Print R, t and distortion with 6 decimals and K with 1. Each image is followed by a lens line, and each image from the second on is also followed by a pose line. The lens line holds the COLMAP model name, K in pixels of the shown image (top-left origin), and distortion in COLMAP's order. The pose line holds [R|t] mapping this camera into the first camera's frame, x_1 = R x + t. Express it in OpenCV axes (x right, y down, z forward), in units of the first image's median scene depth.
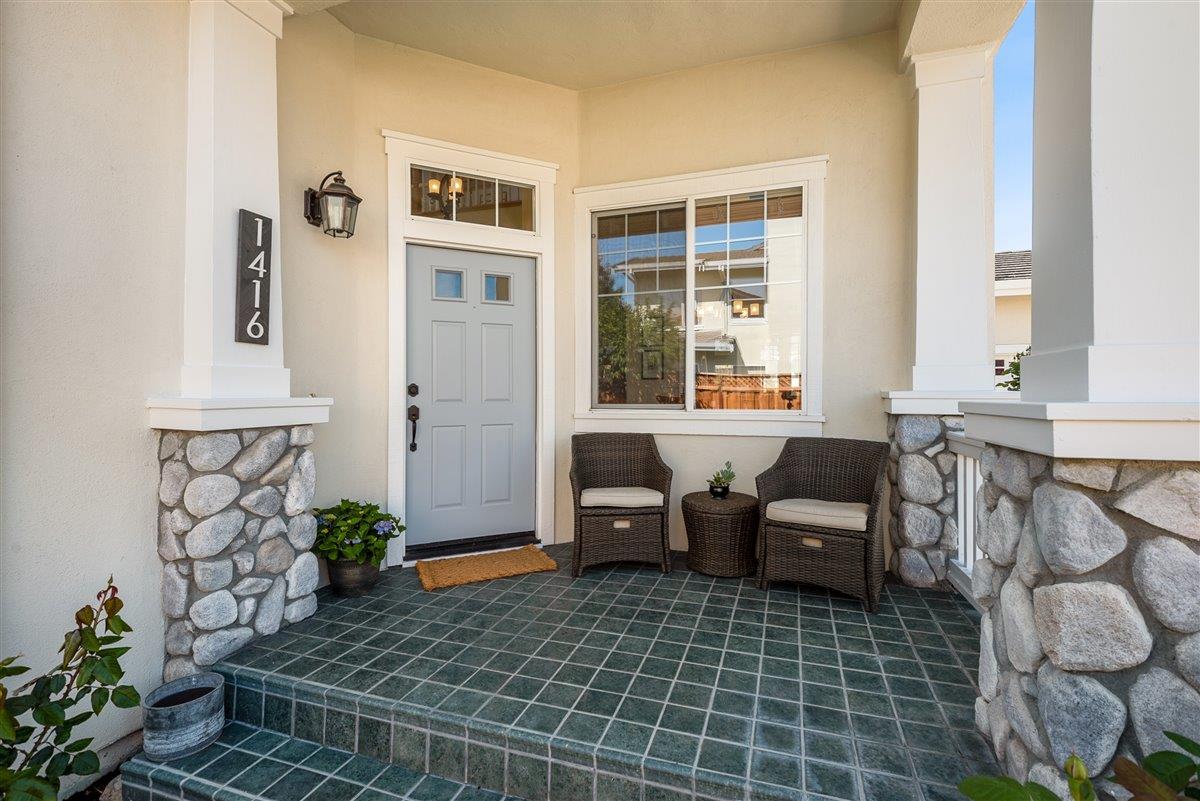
lens RADIAL K [[545.4, 0, 595.0], [0, 545.4, 397.5], [0, 0, 1]] dist [0.033788, -0.022538]
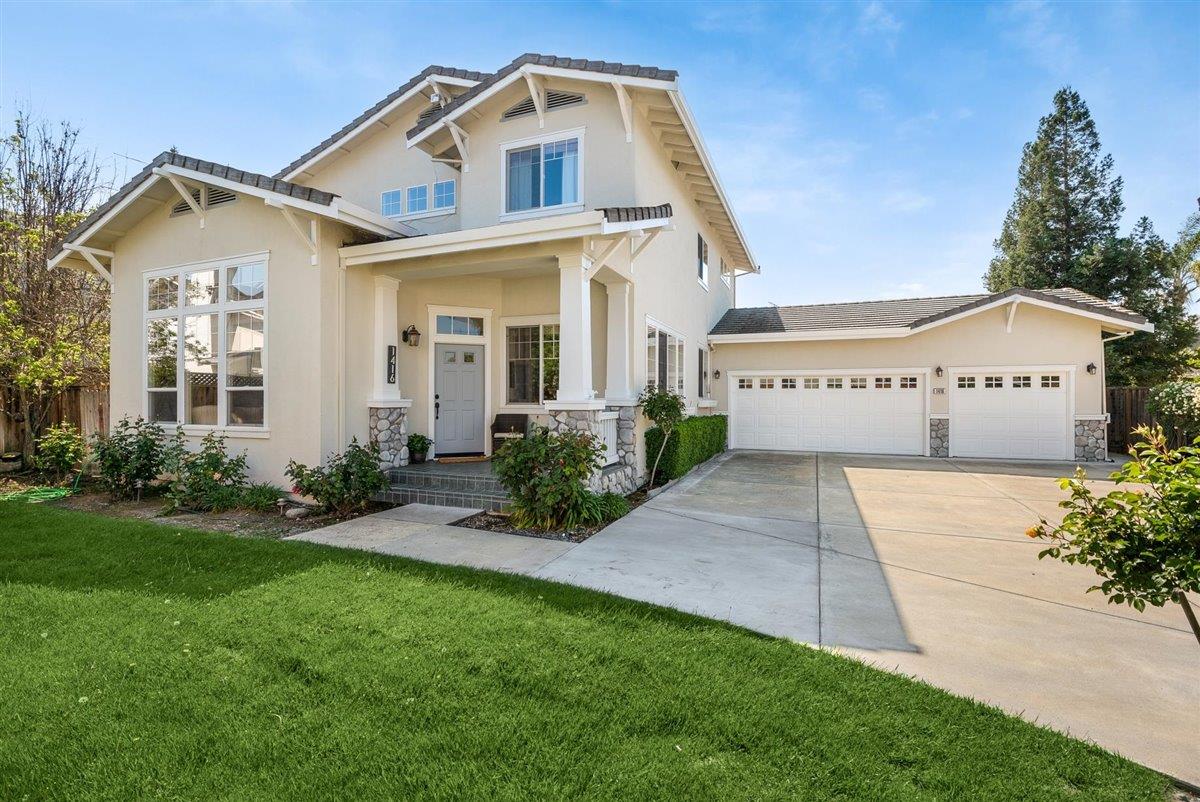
lens RADIAL K [[536.4, 0, 595.7], [0, 536.4, 398.1], [0, 0, 1]] dist [0.027656, -0.024411]
pose [[0.999653, -0.000526, -0.026353, 0.629791], [0.000246, 0.999943, -0.010657, 0.025256], [0.026357, 0.010647, 0.999596, -1.972518]]
